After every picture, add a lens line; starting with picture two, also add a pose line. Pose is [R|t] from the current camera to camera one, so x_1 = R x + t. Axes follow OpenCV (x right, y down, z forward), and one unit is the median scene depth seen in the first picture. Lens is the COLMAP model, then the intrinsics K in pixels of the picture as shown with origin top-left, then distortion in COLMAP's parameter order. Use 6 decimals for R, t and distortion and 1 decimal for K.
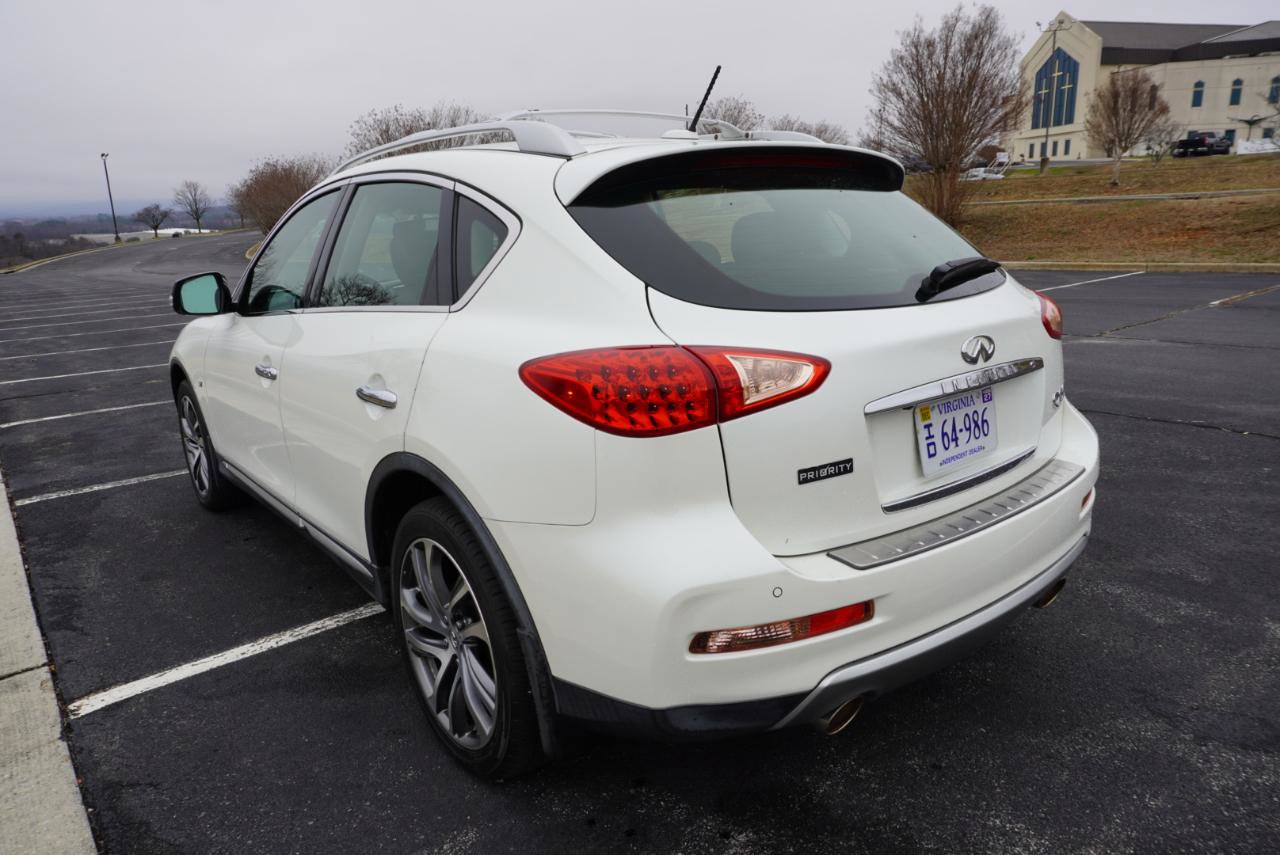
lens RADIAL K [[852.2, 0, 638.7], [0, 852.2, 428.4], [0, 0, 1]] dist [-0.036767, 0.023372]
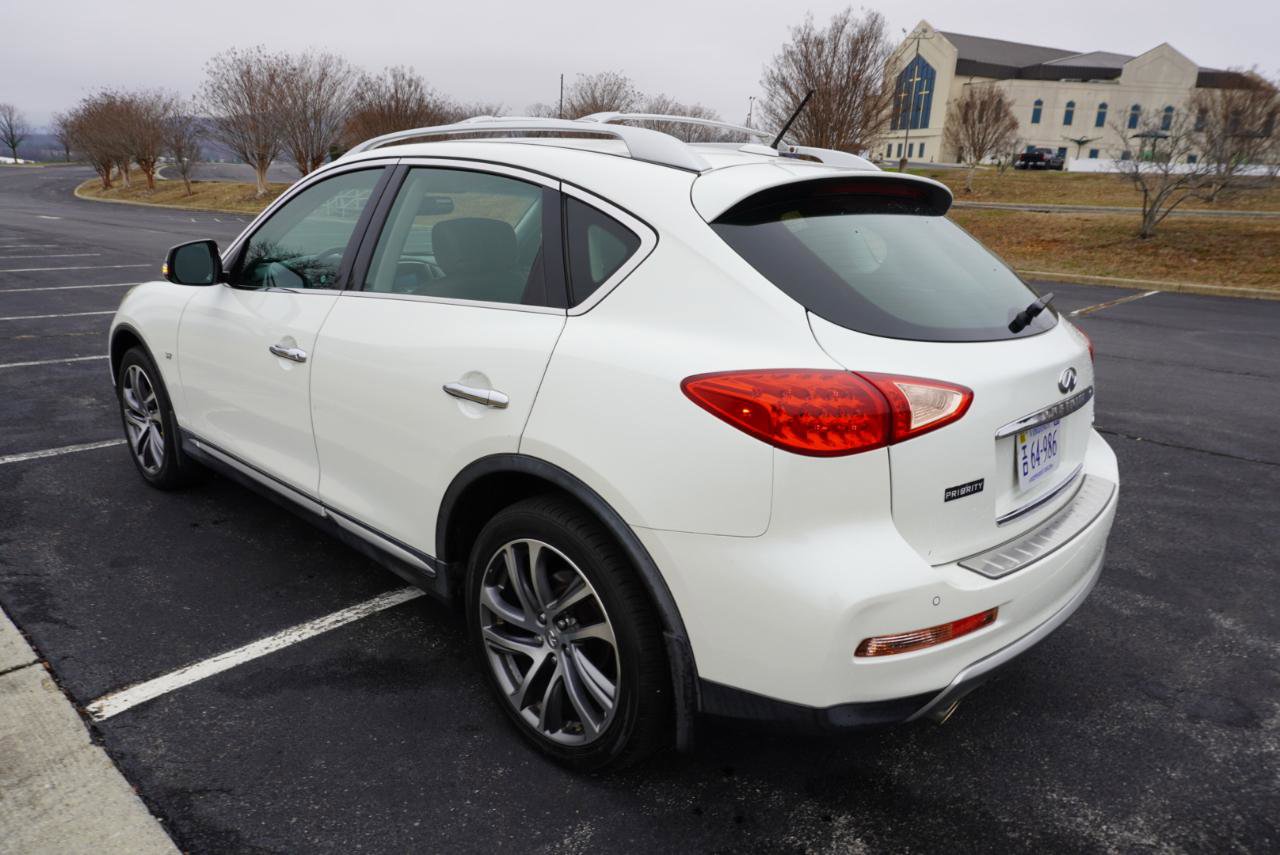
lens RADIAL K [[852.2, 0, 638.7], [0, 852.2, 428.4], [0, 0, 1]] dist [-0.036767, 0.023372]
pose [[0.985545, 0.033280, 0.166112, -0.243603], [-0.038464, 0.998865, 0.028086, -0.028237], [-0.164989, -0.034070, 0.985707, -0.007488]]
